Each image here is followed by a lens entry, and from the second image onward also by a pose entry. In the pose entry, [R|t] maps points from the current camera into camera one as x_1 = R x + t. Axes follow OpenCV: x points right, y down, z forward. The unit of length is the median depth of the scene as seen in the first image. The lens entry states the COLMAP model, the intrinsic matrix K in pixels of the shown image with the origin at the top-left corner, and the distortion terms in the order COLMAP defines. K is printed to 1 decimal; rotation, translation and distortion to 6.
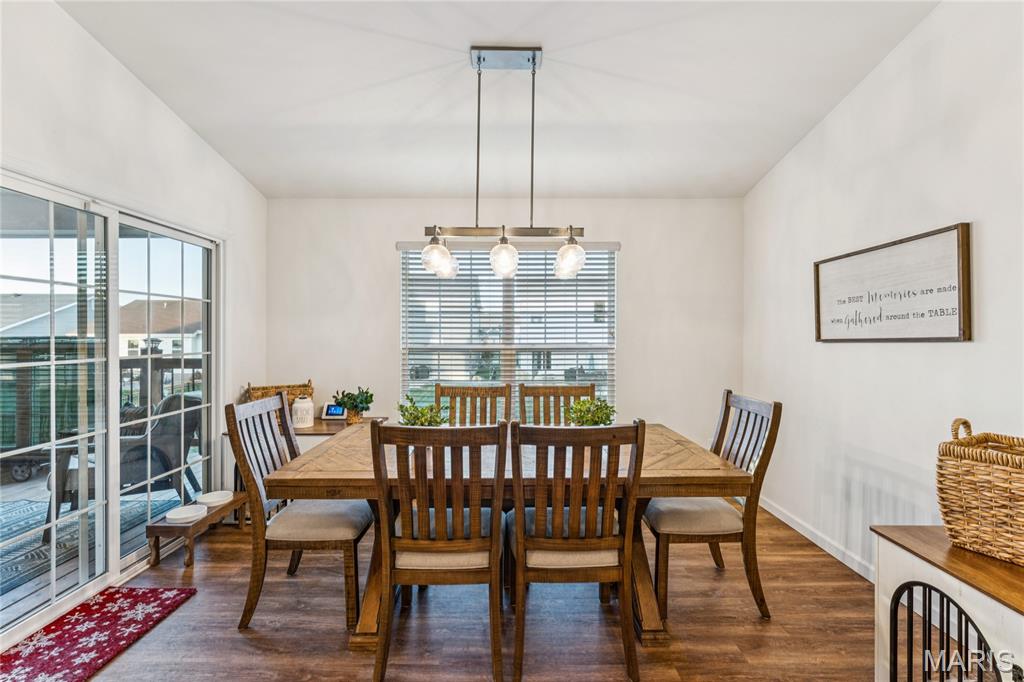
lens RADIAL K [[450.1, 0, 511.6], [0, 450.1, 337.6], [0, 0, 1]] dist [0.003542, -0.000982]
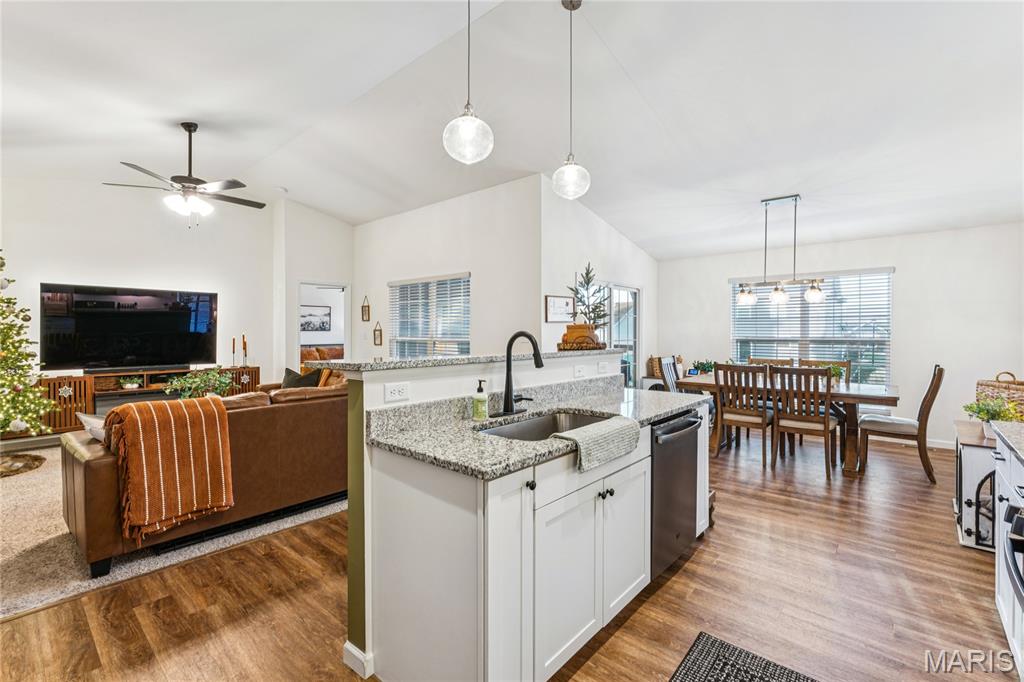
lens RADIAL K [[450.1, 0, 511.7], [0, 450.1, 335.7], [0, 0, 1]] dist [0.003542, -0.000982]
pose [[0.750328, 0.002511, -0.661061, 0.444967], [0.007613, 0.999894, 0.012439, -0.026884], [0.661022, -0.014366, 0.750229, -1.440934]]
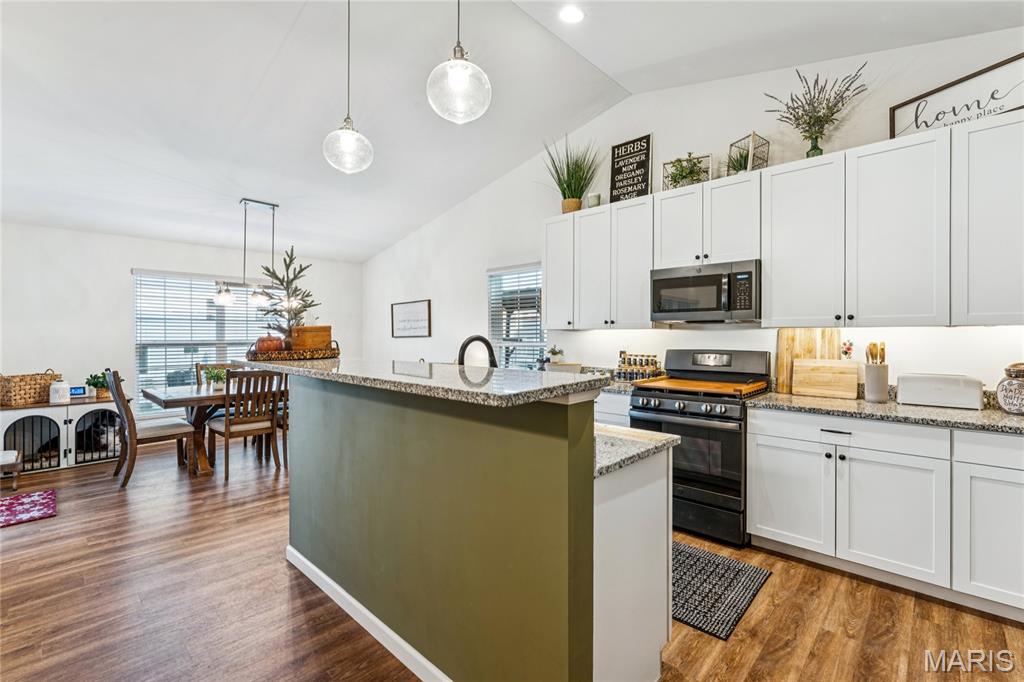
lens RADIAL K [[450.1, 0, 517.9], [0, 450.1, 335.8], [0, 0, 1]] dist [0.003542, -0.000982]
pose [[0.688457, -0.005569, 0.725256, -0.727006], [-0.003893, 0.999928, 0.011373, -0.033712], [-0.725267, -0.010653, 0.688386, -1.373841]]
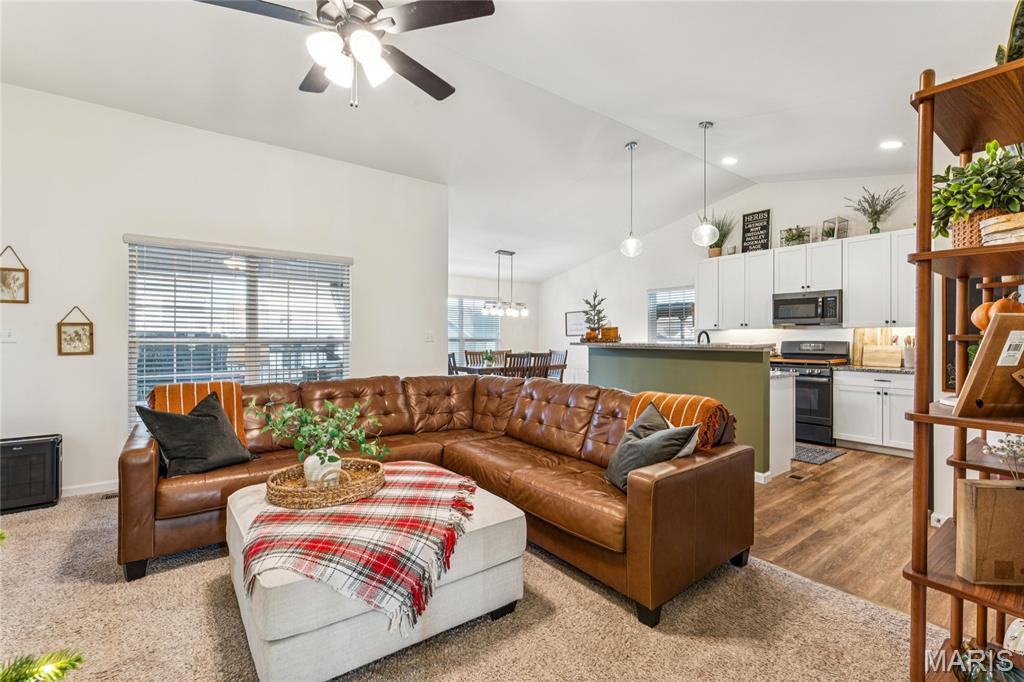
lens RADIAL K [[450.1, 0, 517.3], [0, 450.1, 336.1], [0, 0, 1]] dist [0.003542, -0.000982]
pose [[0.796831, 0.000149, 0.604203, -2.042607], [-0.004995, 0.999967, 0.006341, -0.008169], [-0.604182, -0.008071, 0.796806, -1.828223]]
